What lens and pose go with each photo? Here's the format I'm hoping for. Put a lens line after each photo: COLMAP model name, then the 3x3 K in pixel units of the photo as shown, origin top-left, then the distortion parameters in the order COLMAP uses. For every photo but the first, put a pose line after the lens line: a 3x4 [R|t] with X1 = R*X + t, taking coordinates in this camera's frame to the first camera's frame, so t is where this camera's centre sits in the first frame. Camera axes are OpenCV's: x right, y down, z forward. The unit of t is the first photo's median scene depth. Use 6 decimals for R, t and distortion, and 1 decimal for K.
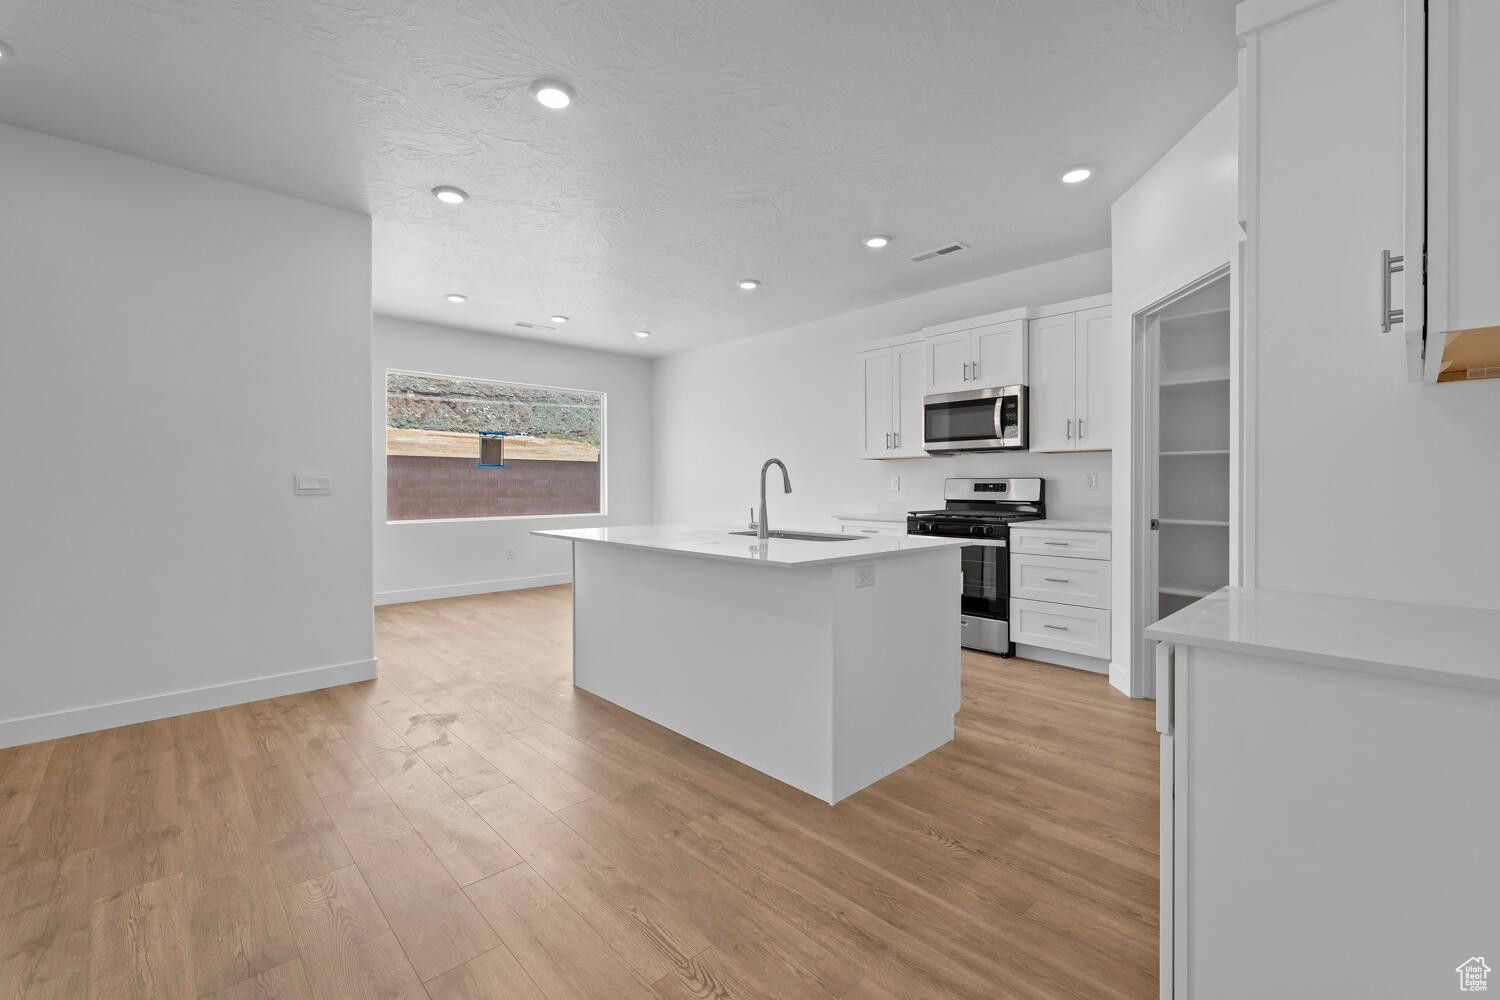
lens RADIAL K [[643.3, 0, 744.9], [0, 643.3, 488.6], [0, 0, 1]] dist [0.002830, 0.000531]
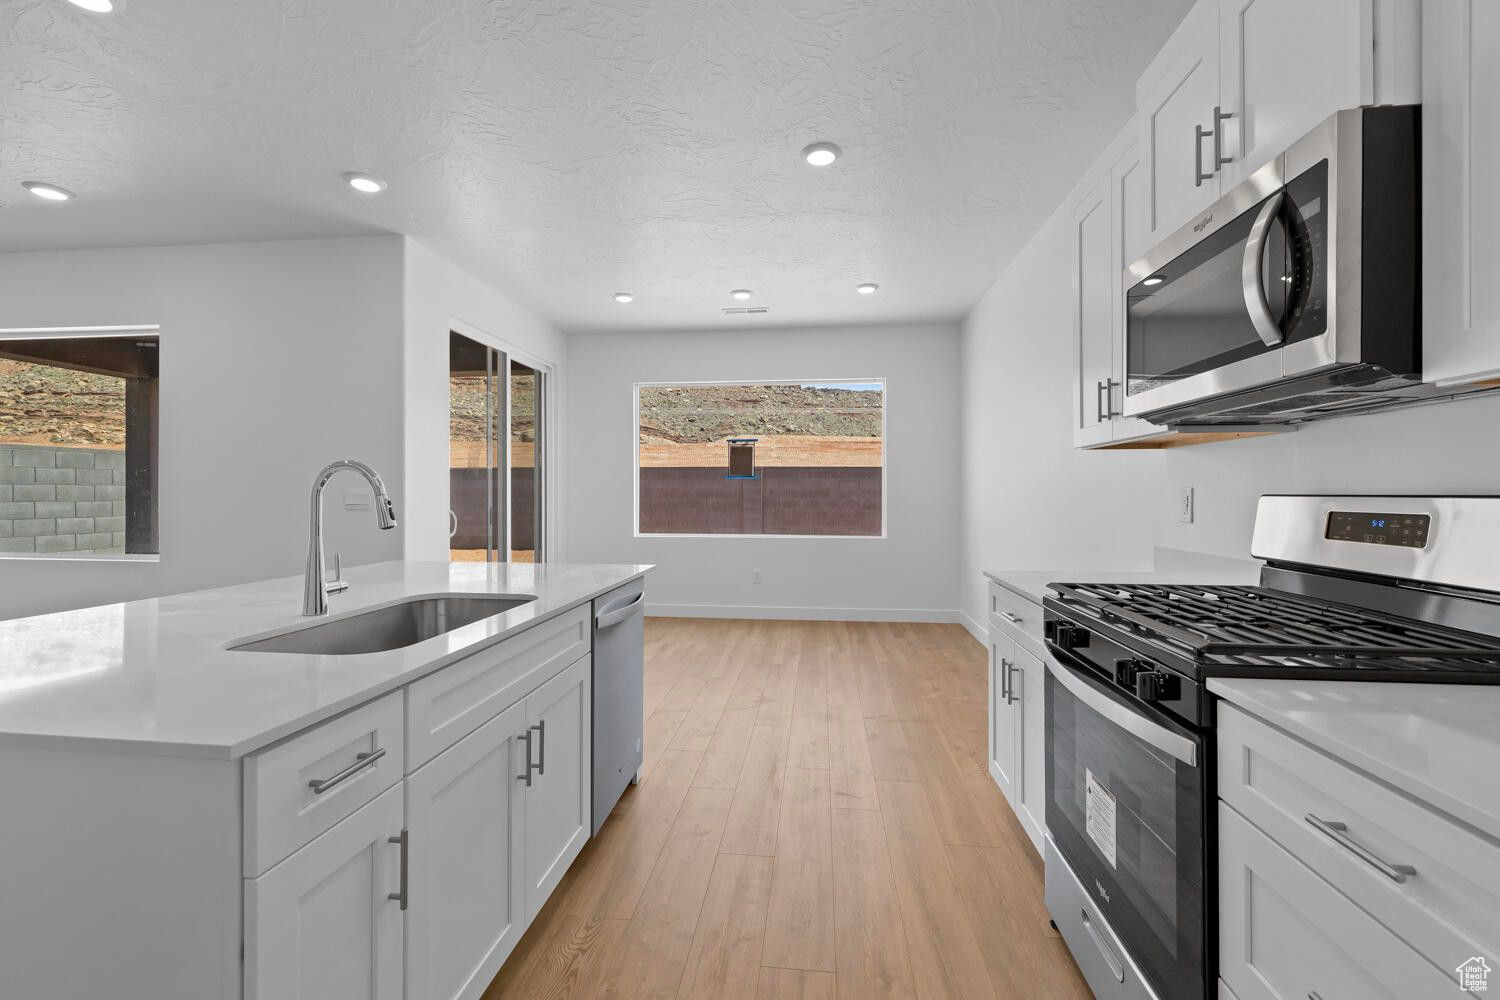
lens RADIAL K [[643.3, 0, 744.9], [0, 643.3, 488.6], [0, 0, 1]] dist [0.002830, 0.000531]
pose [[0.640366, -0.002221, -0.768067, 0.306592], [-0.007580, 0.999929, -0.009212, -0.010481], [0.768032, 0.011721, 0.640304, 0.440790]]
